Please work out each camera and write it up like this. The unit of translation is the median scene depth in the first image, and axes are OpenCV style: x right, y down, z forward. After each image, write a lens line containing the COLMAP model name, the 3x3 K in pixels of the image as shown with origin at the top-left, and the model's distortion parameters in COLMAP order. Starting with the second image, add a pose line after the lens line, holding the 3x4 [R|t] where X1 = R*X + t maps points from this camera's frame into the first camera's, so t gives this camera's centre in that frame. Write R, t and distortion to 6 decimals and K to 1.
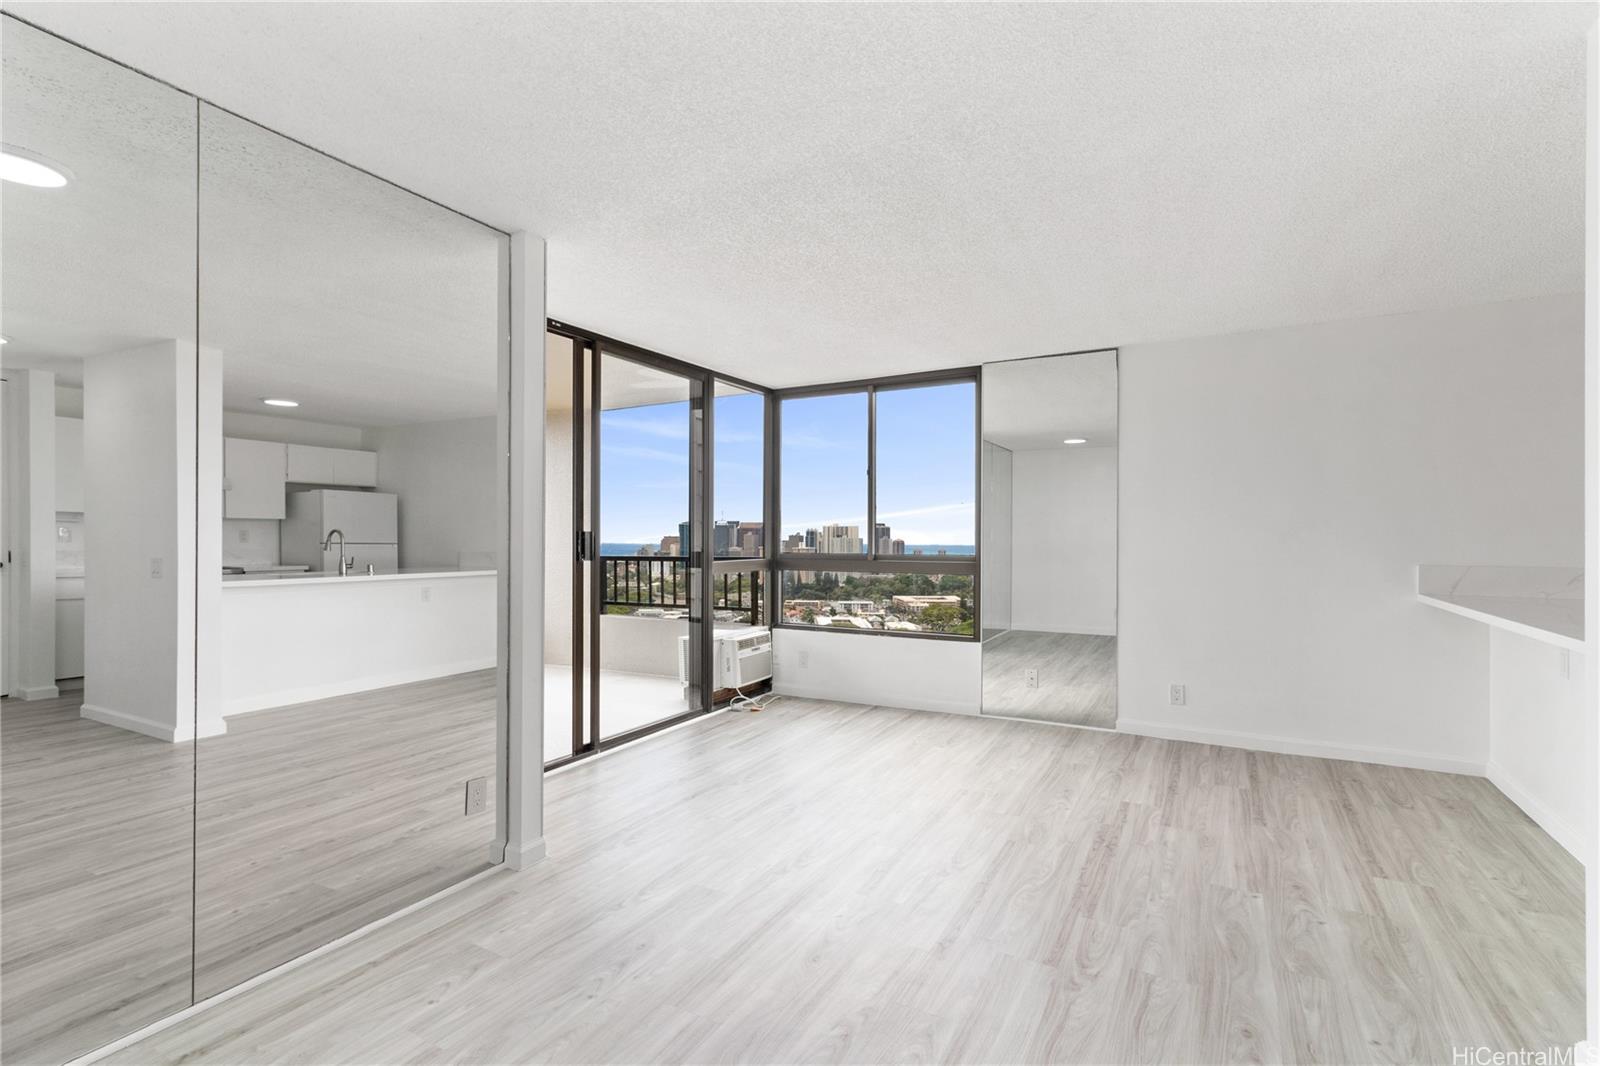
lens RADIAL K [[740.4, 0, 797.2], [0, 740.4, 532.1], [0, 0, 1]] dist [0.002003, 0.000585]
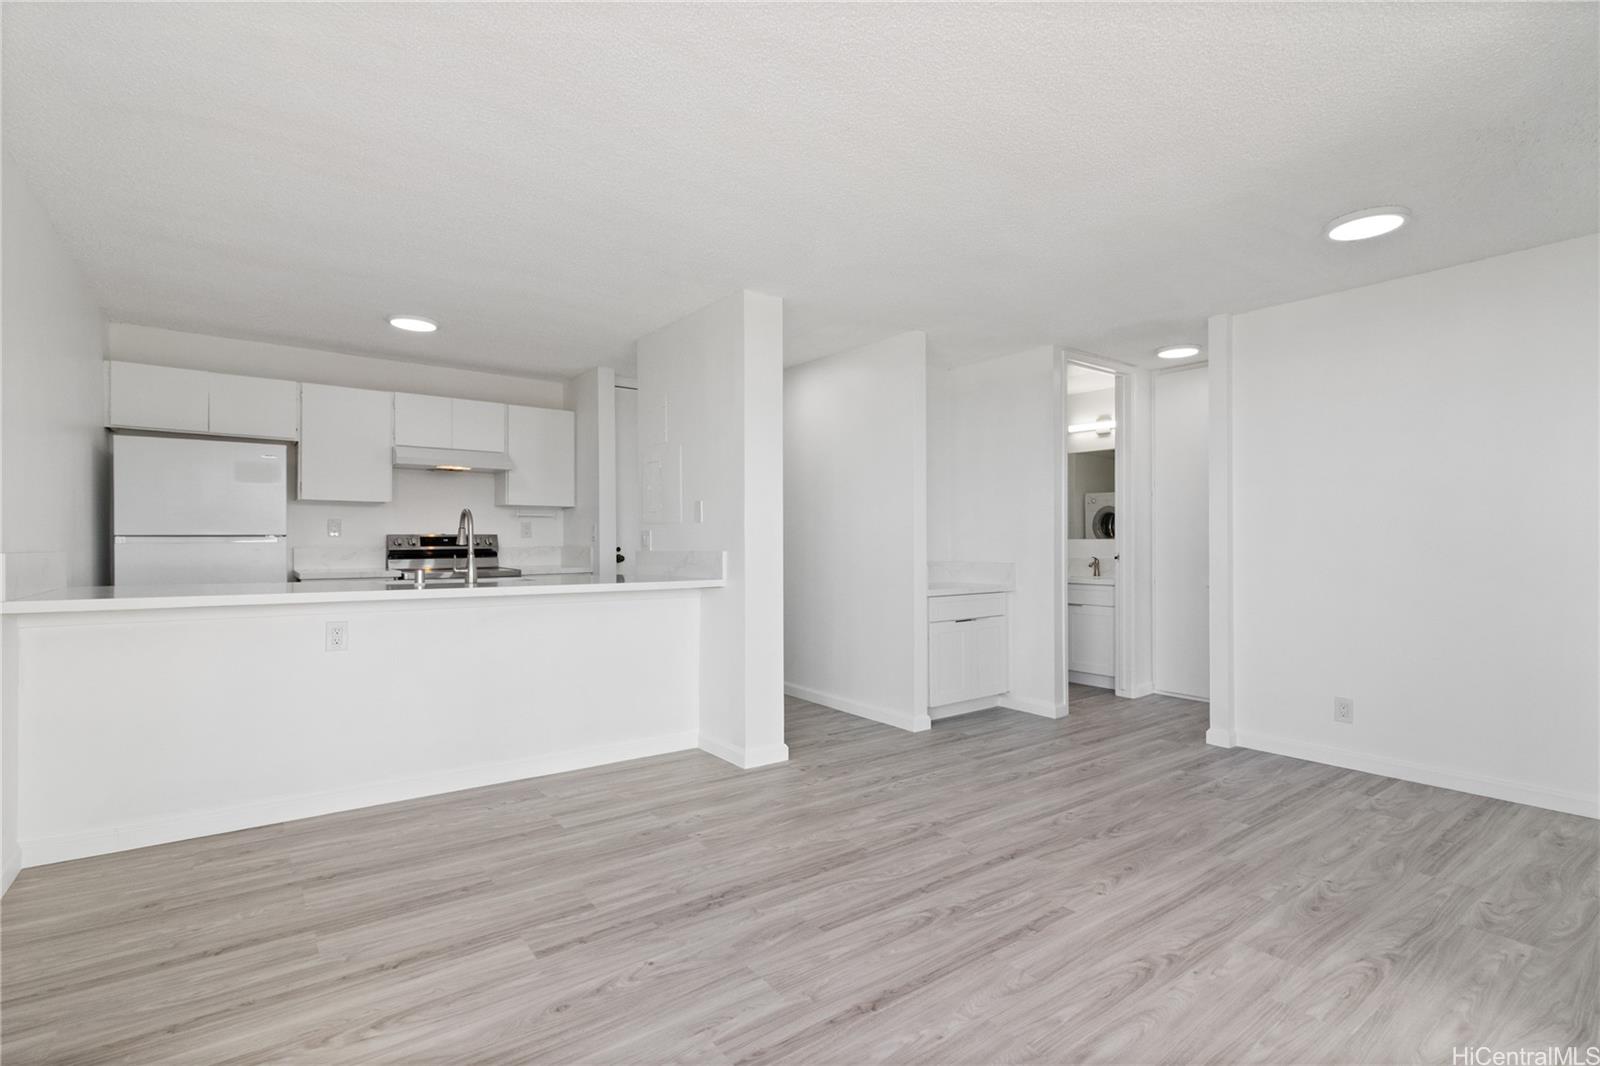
lens RADIAL K [[745.6, 0, 799.0], [0, 745.6, 544.6], [0, 0, 1]] dist [0.002261, 0.000405]
pose [[-0.913085, -0.003728, 0.407752, 0.015449], [-0.003815, 0.999993, 0.000600, 0.039644], [-0.407751, -0.001008, -0.913093, 1.503096]]
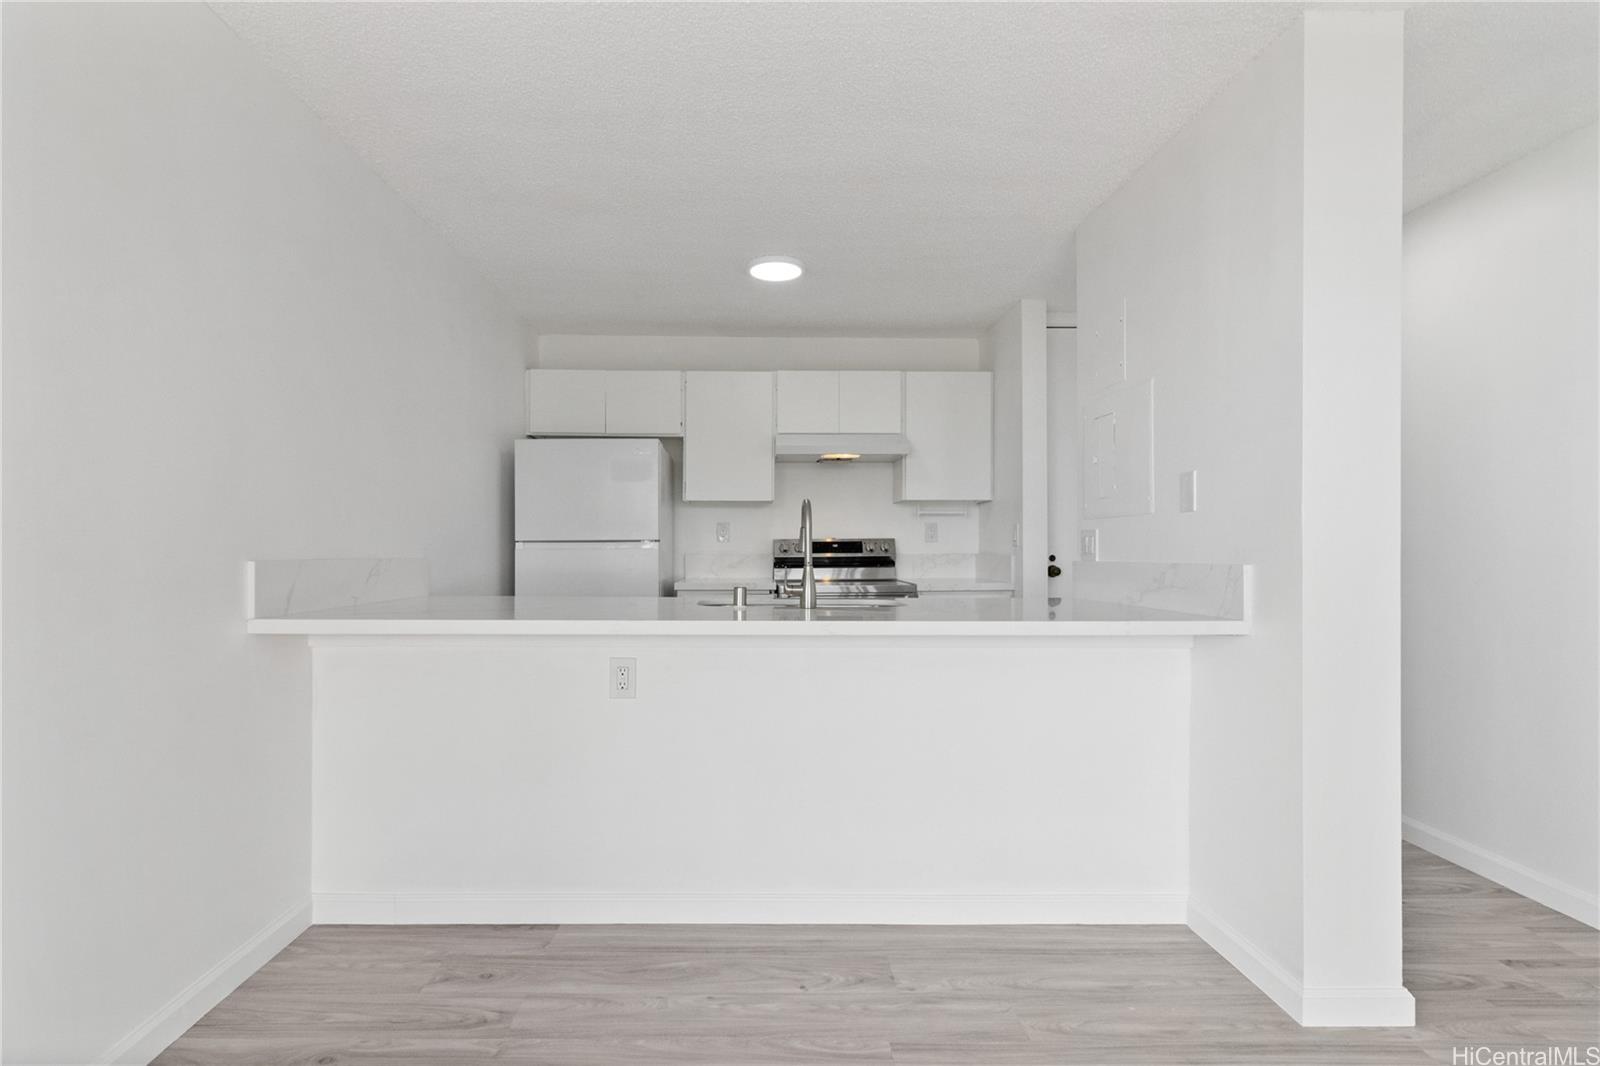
lens RADIAL K [[755.6, 0, 765.3], [0, 755.6, 548.7], [0, 0, 1]] dist [0.000583, 0.000259]
pose [[-0.500400, -0.002204, 0.865792, 0.269644], [-0.004152, 0.999991, 0.000145, 0.039641], [-0.865785, -0.003522, -0.500404, 1.117577]]
